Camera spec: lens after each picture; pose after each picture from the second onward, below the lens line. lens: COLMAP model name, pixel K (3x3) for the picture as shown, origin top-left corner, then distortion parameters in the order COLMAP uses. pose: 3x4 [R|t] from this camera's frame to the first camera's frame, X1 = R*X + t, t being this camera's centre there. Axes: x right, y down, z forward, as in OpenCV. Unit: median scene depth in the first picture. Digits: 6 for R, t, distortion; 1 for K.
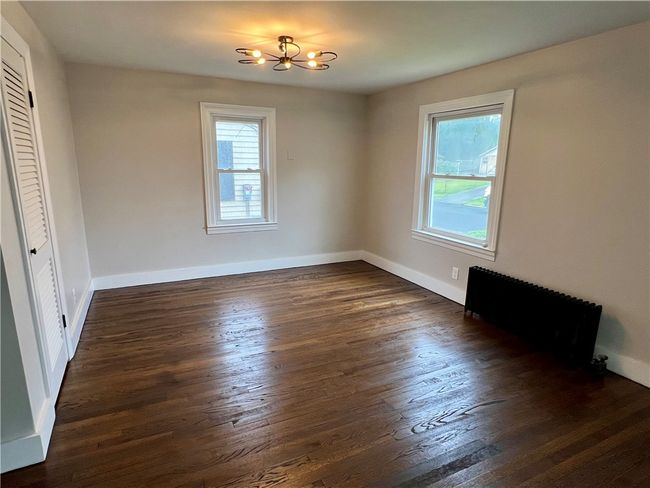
lens RADIAL K [[376.3, 0, 325.7], [0, 376.3, 244.6], [0, 0, 1]] dist [-0.004606, -0.000573]
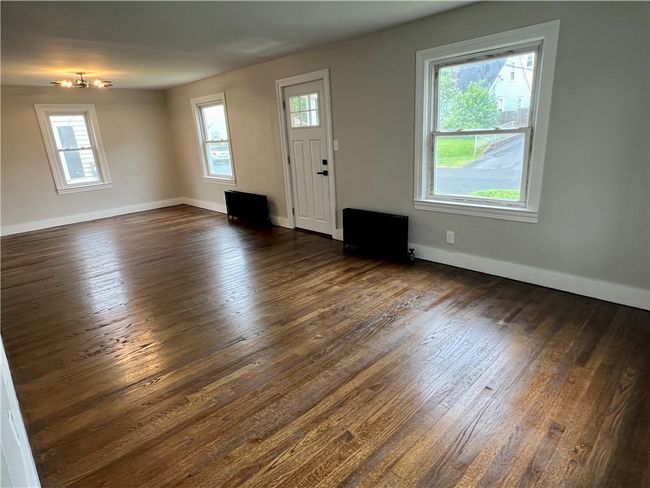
lens RADIAL K [[376.3, 0, 323.9], [0, 376.3, 246.2], [0, 0, 1]] dist [-0.004606, -0.000573]
pose [[0.952158, -0.153751, 0.264115, 0.250581], [0.132331, 0.986431, 0.097171, 0.162869], [-0.275471, -0.057571, 0.959584, -0.692680]]
